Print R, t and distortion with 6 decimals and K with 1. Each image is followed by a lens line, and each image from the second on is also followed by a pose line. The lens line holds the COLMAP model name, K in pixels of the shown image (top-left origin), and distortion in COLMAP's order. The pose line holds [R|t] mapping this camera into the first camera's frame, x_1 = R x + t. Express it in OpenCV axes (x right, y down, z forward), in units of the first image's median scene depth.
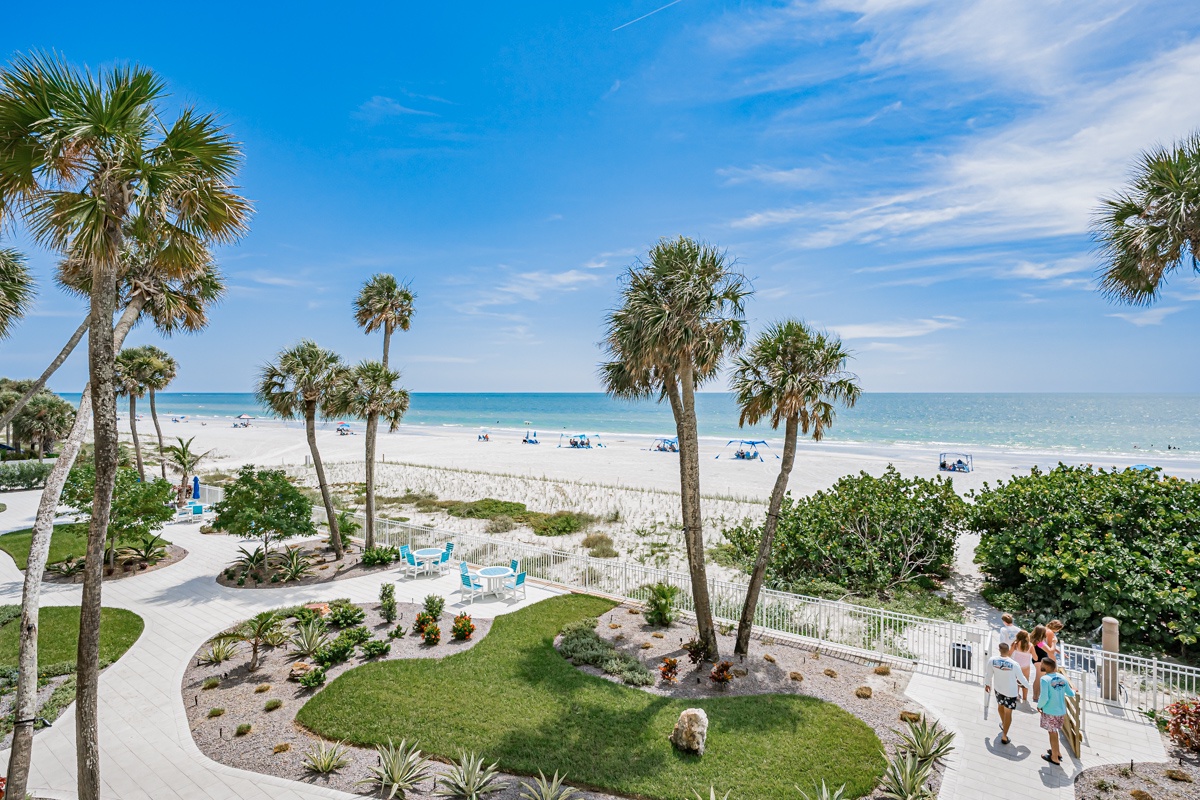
lens RADIAL K [[626.2, 0, 600.1], [0, 626.2, 400.2], [0, 0, 1]] dist [0.001917, 0.001317]
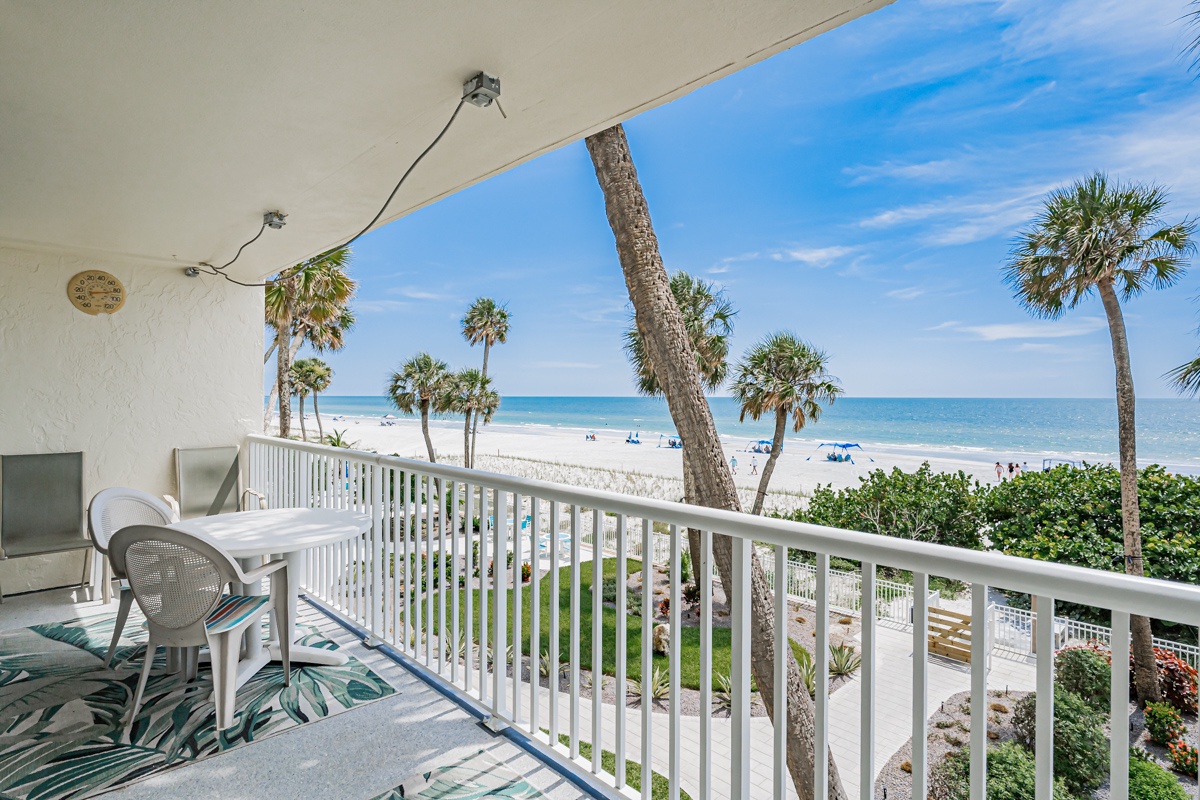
lens RADIAL K [[632.1, 0, 617.5], [0, 632.1, 389.0], [0, 0, 1]] dist [0.002856, 0.000603]
pose [[0.983729, 0.000747, -0.179657, 0.081371], [-0.005336, 0.999672, -0.025062, 0.004658], [0.179579, 0.025612, 0.983410, -0.103249]]
